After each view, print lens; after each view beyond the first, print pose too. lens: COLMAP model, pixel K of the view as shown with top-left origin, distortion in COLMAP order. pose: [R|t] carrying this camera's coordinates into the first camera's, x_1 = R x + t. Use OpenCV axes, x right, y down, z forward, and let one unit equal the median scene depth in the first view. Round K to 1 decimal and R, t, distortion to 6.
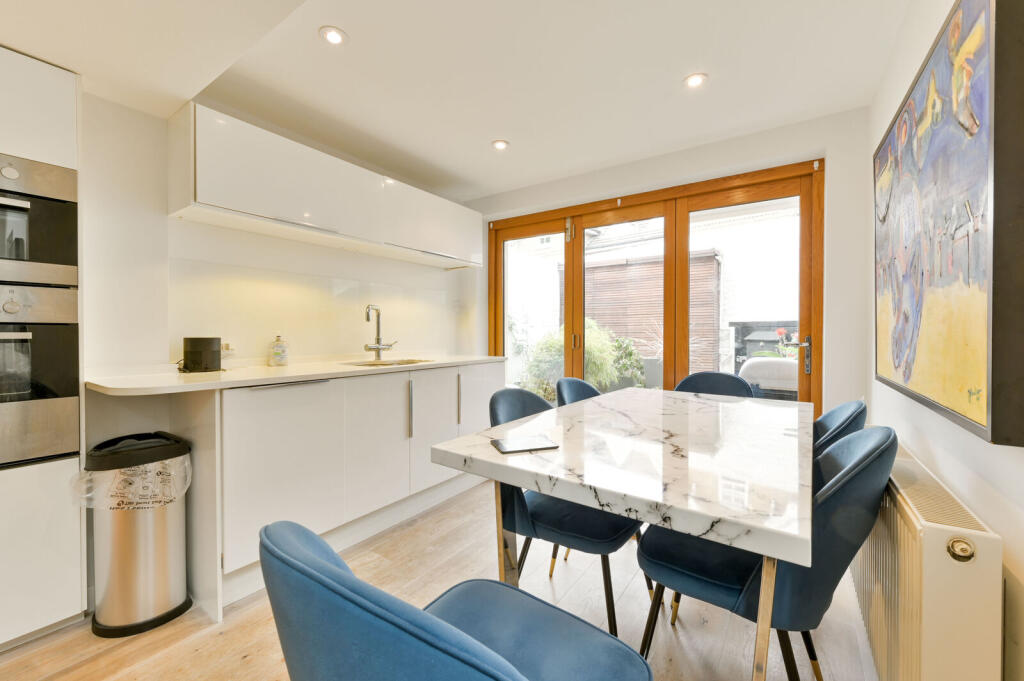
lens RADIAL K [[403.1, 0, 512.0], [0, 403.1, 340.5], [0, 0, 1]] dist [-0.000225, -0.000010]
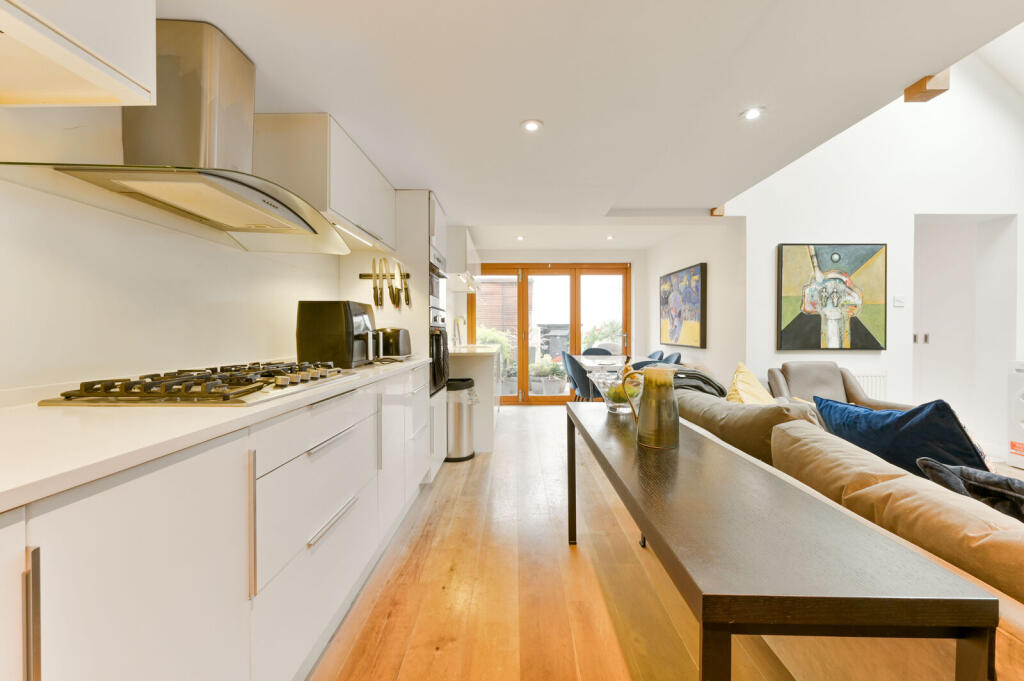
lens RADIAL K [[403.1, 0, 512.0], [0, 403.1, 340.5], [0, 0, 1]] dist [-0.000225, -0.000010]
pose [[0.836065, -0.018052, 0.548333, -1.154498], [0.017093, 0.999830, 0.006853, 0.013117], [-0.548363, 0.003643, 0.836232, -0.657084]]
